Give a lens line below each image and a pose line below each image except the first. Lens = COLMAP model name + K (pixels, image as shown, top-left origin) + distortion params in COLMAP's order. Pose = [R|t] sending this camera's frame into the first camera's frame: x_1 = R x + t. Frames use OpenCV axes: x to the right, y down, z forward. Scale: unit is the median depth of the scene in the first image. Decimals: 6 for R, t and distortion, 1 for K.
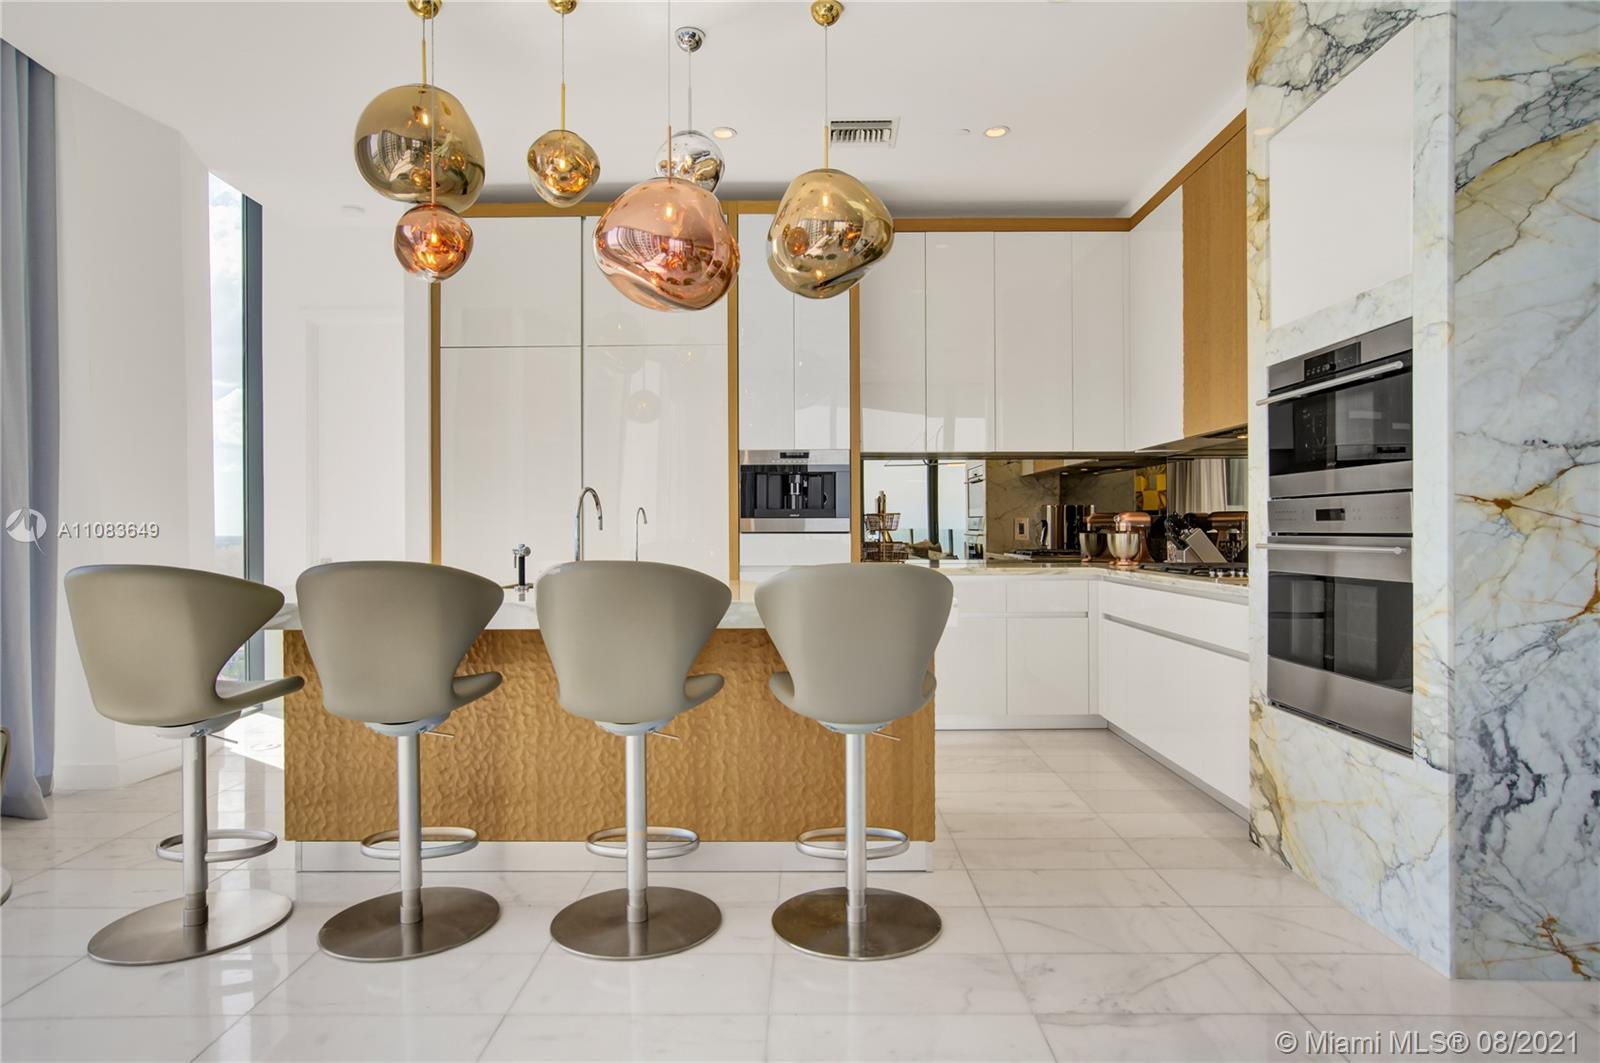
lens RADIAL K [[914.1, 0, 800.0], [0, 914.1, 531.5], [0, 0, 1]] dist [0.000541, -0.000619]
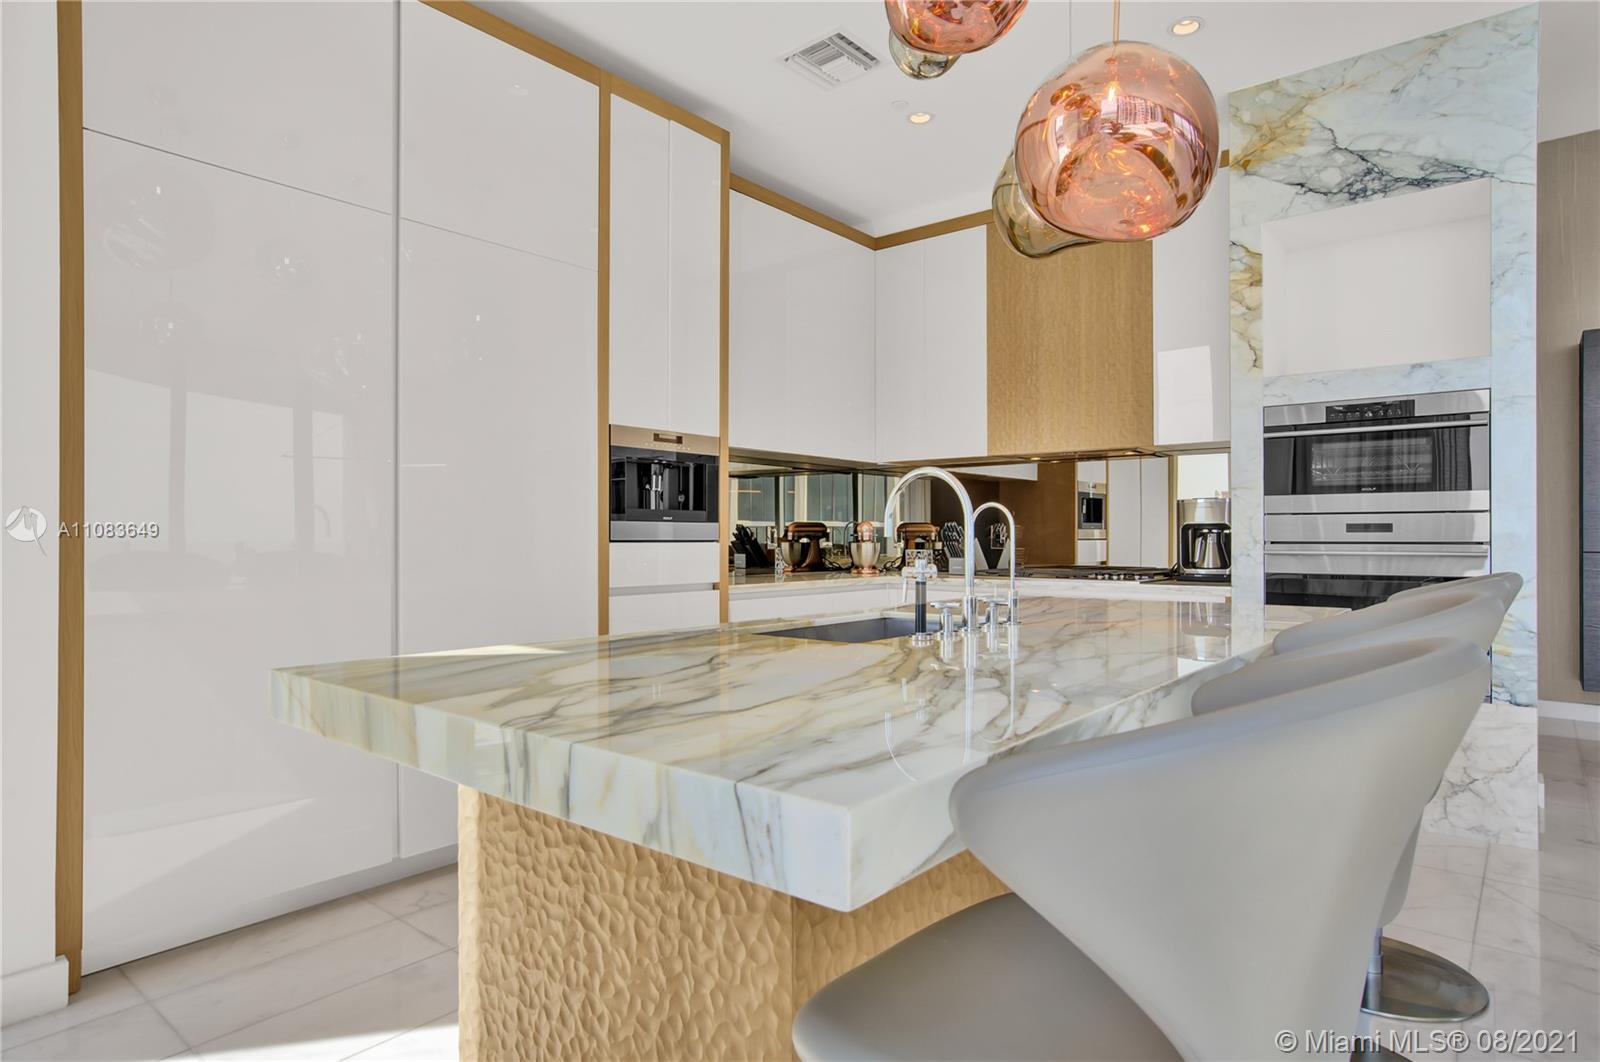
lens RADIAL K [[903.5, 0, 800.0], [0, 903.5, 531.0], [0, 0, 1]] dist [0.004145, 0.002741]
pose [[0.631810, 0.010206, 0.775056, -0.871537], [-0.001630, 0.999929, -0.011838, 0.002536], [-0.775122, 0.006216, 0.631782, 0.756624]]
